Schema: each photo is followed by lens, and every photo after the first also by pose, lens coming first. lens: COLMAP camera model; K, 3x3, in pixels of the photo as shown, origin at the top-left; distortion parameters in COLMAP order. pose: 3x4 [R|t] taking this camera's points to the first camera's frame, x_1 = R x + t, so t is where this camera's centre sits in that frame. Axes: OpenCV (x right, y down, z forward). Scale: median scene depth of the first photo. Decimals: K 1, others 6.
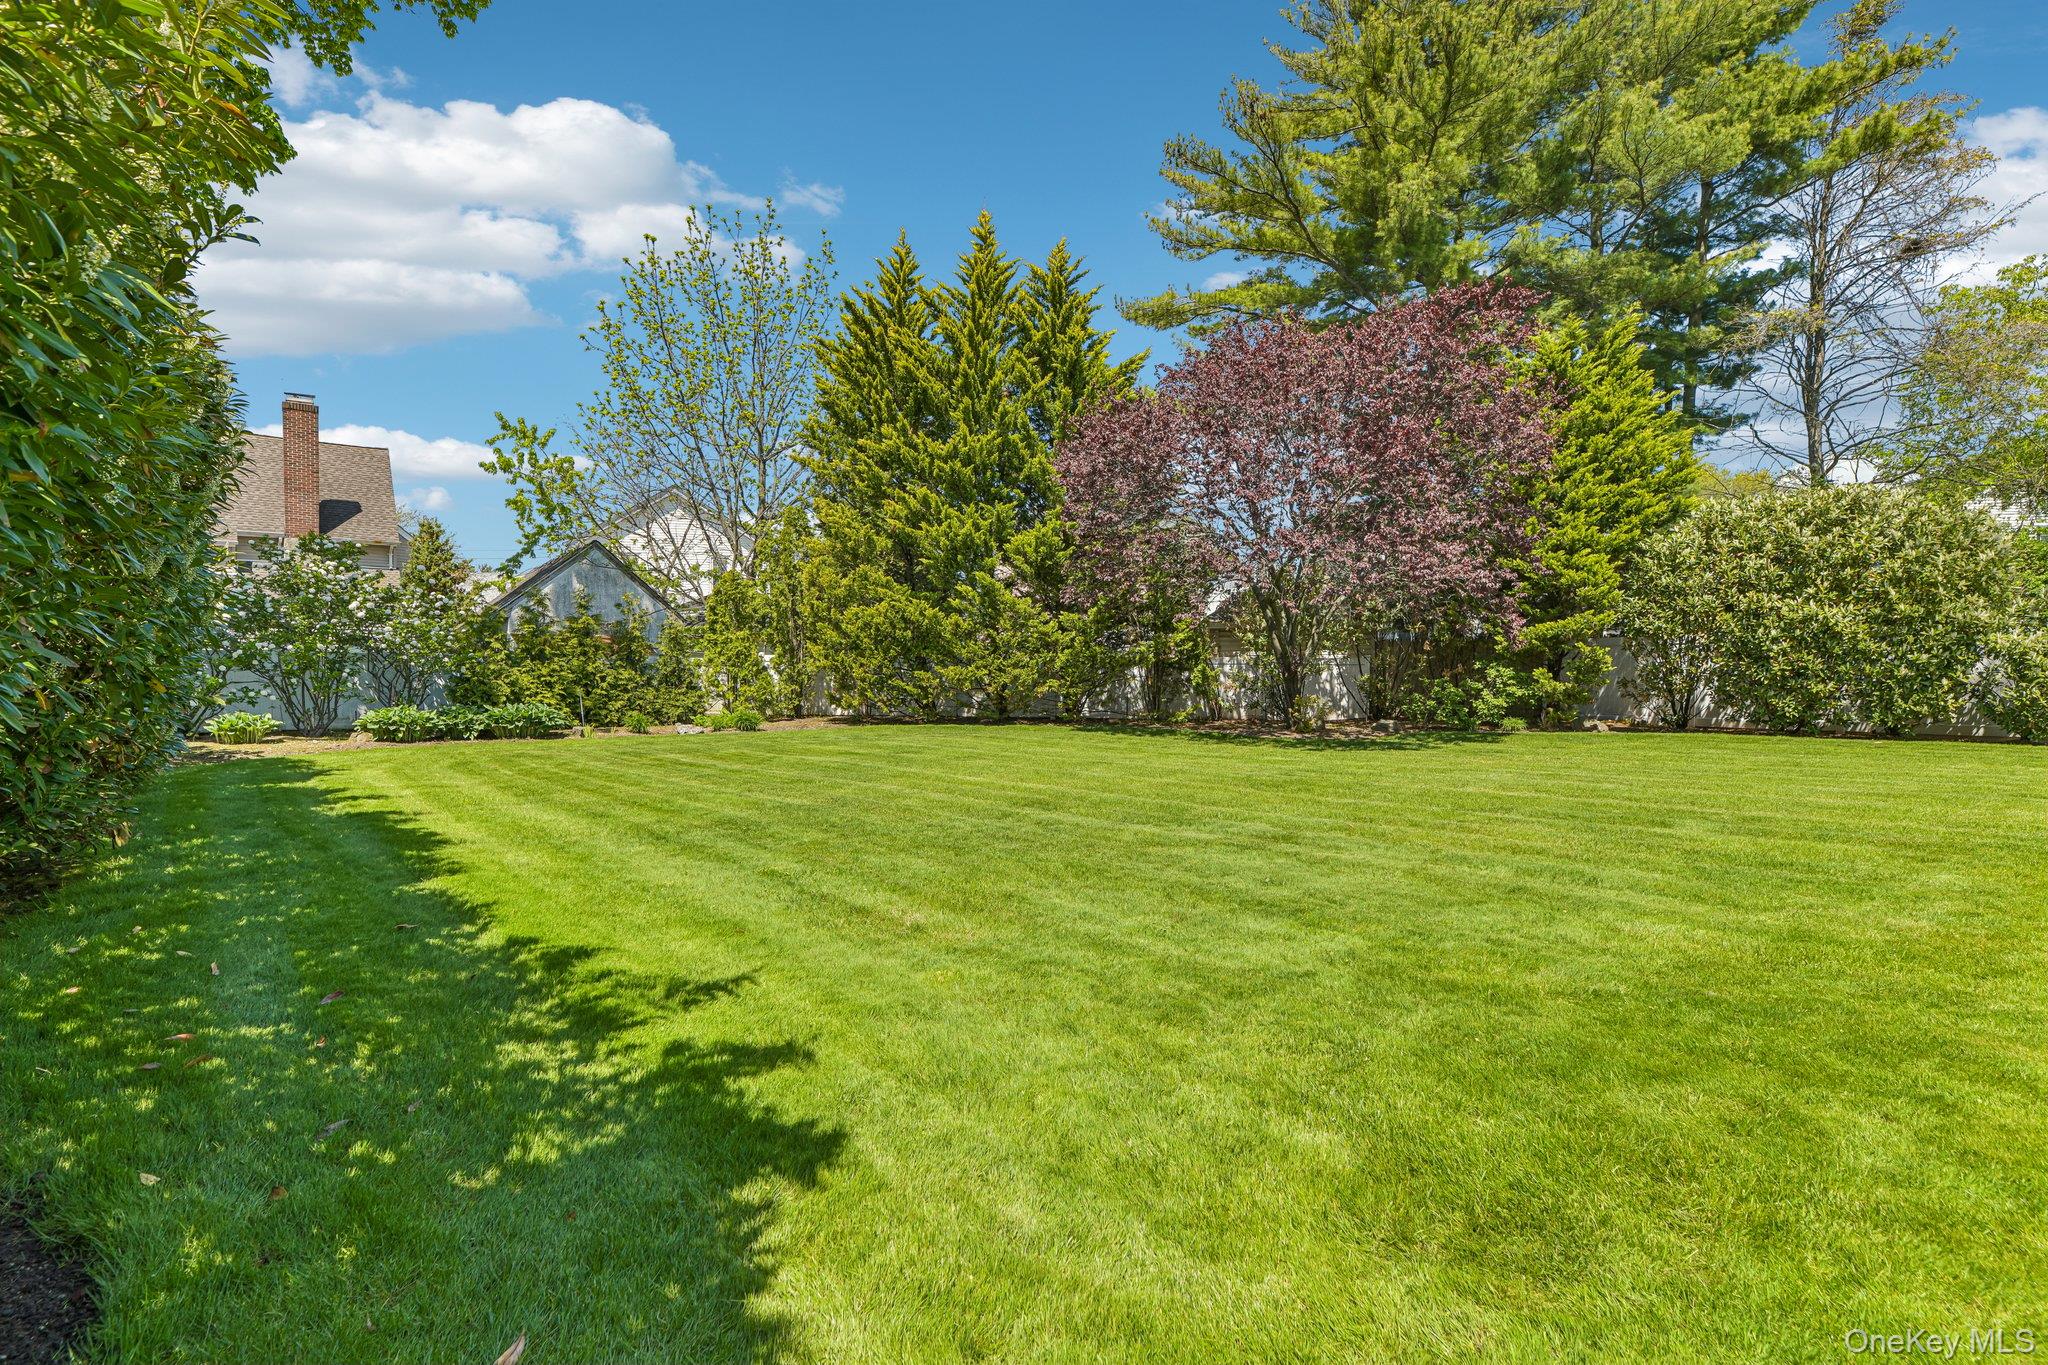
lens RADIAL K [[1058.9, 0, 1025.6], [0, 1058.9, 679.9], [0, 0, 1]] dist [0.003197, 0.000529]
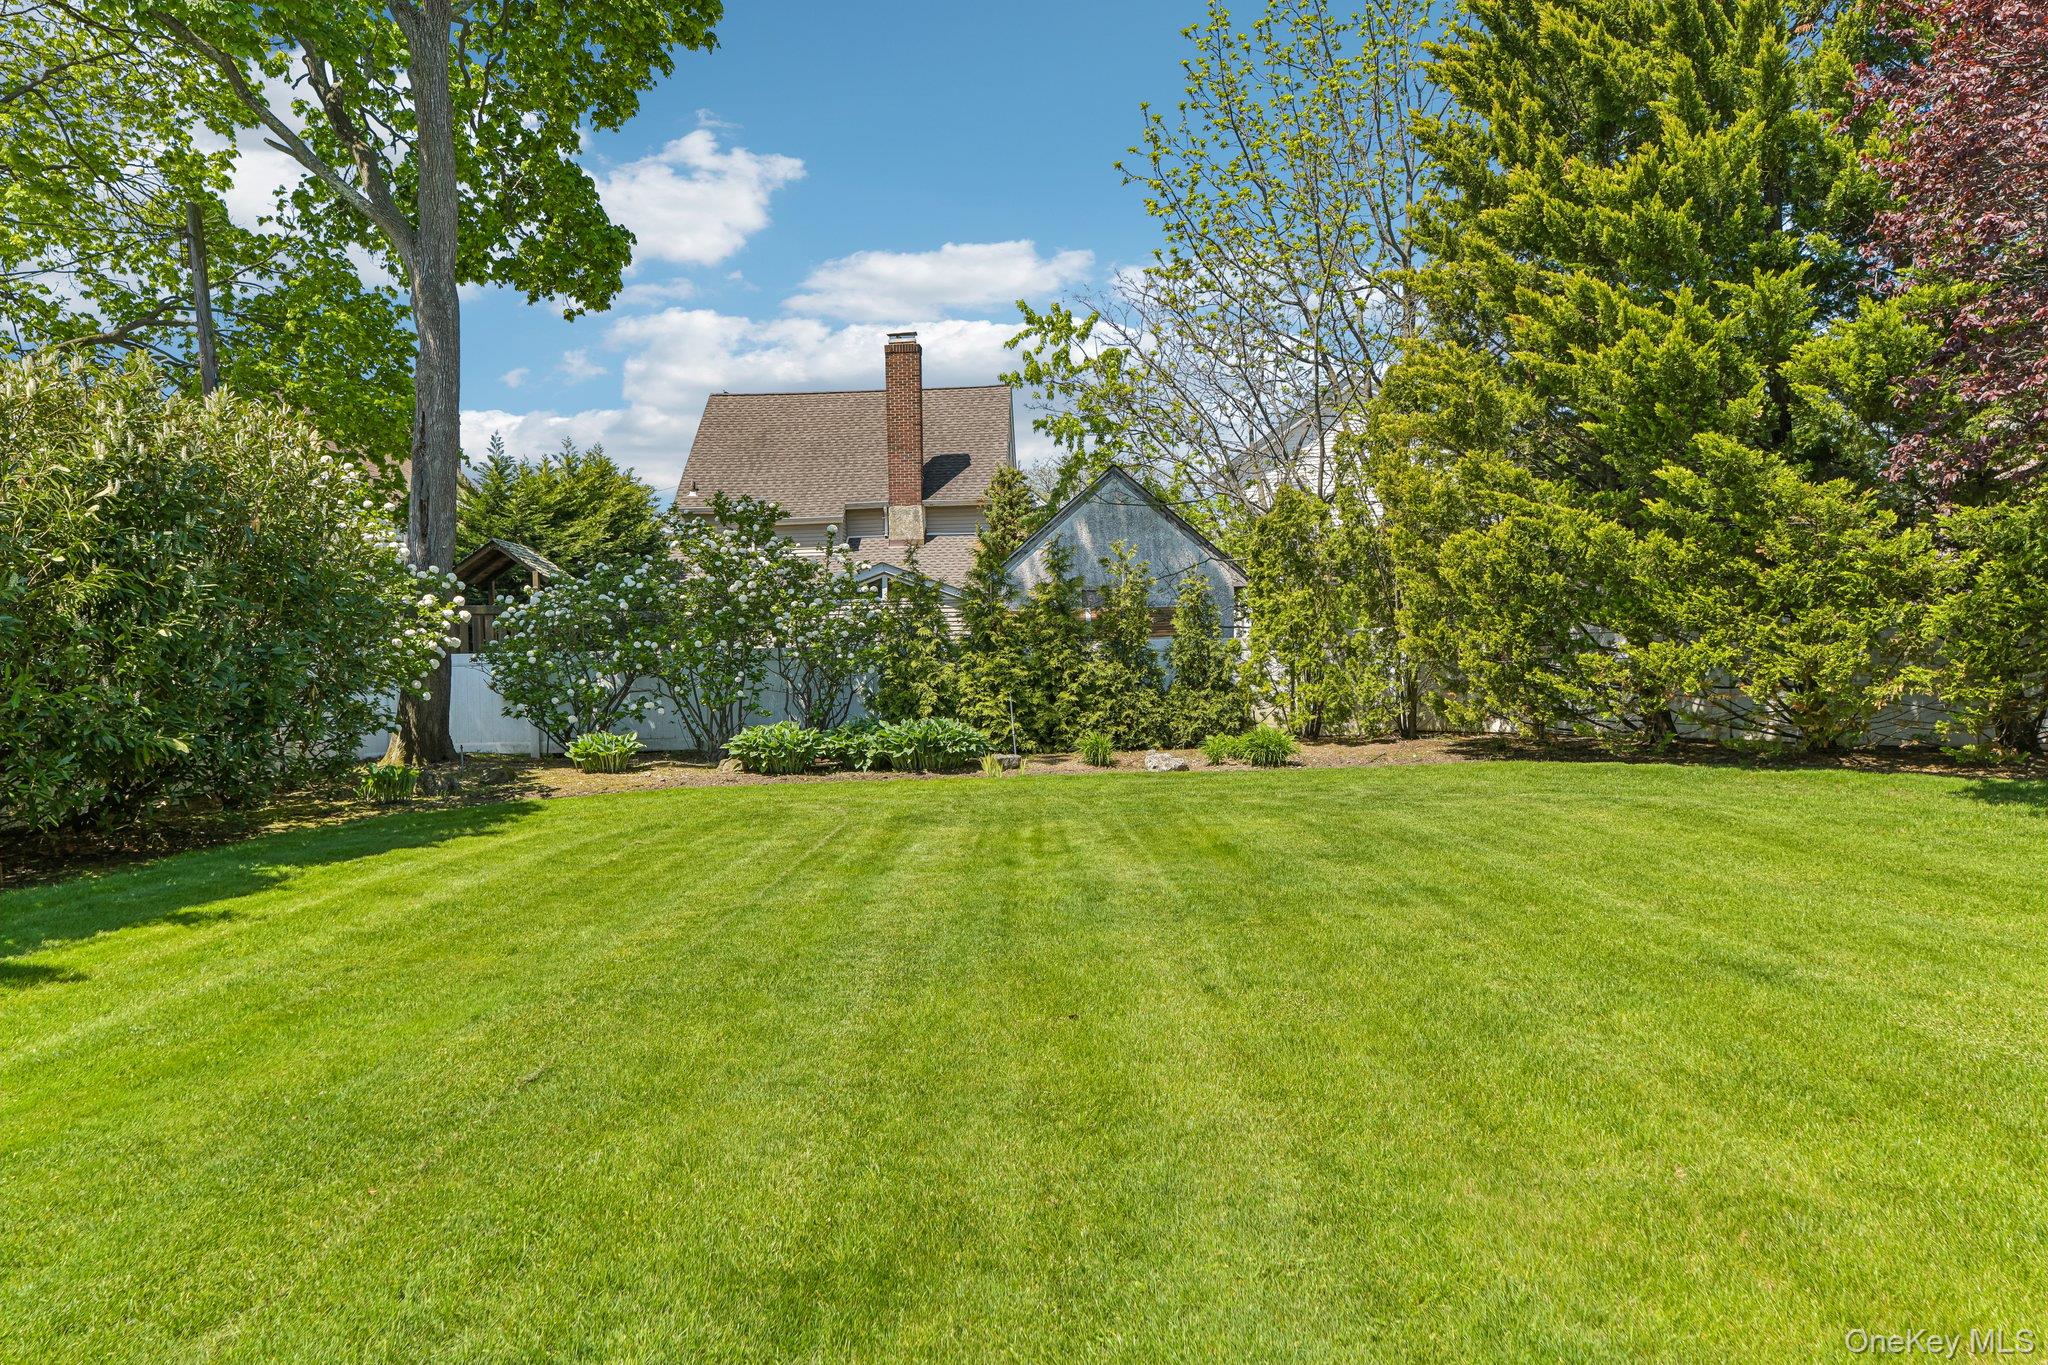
lens RADIAL K [[1336.5, 0, 1023.0], [0, 1336.5, 698.6], [0, 0, 1]] dist [0.008151, 0.003914]
pose [[0.745926, 0.000800, -0.666029, 0.118033], [0.023407, 0.999350, 0.027415, -0.010725], [0.665618, -0.036039, 0.745422, 0.365378]]
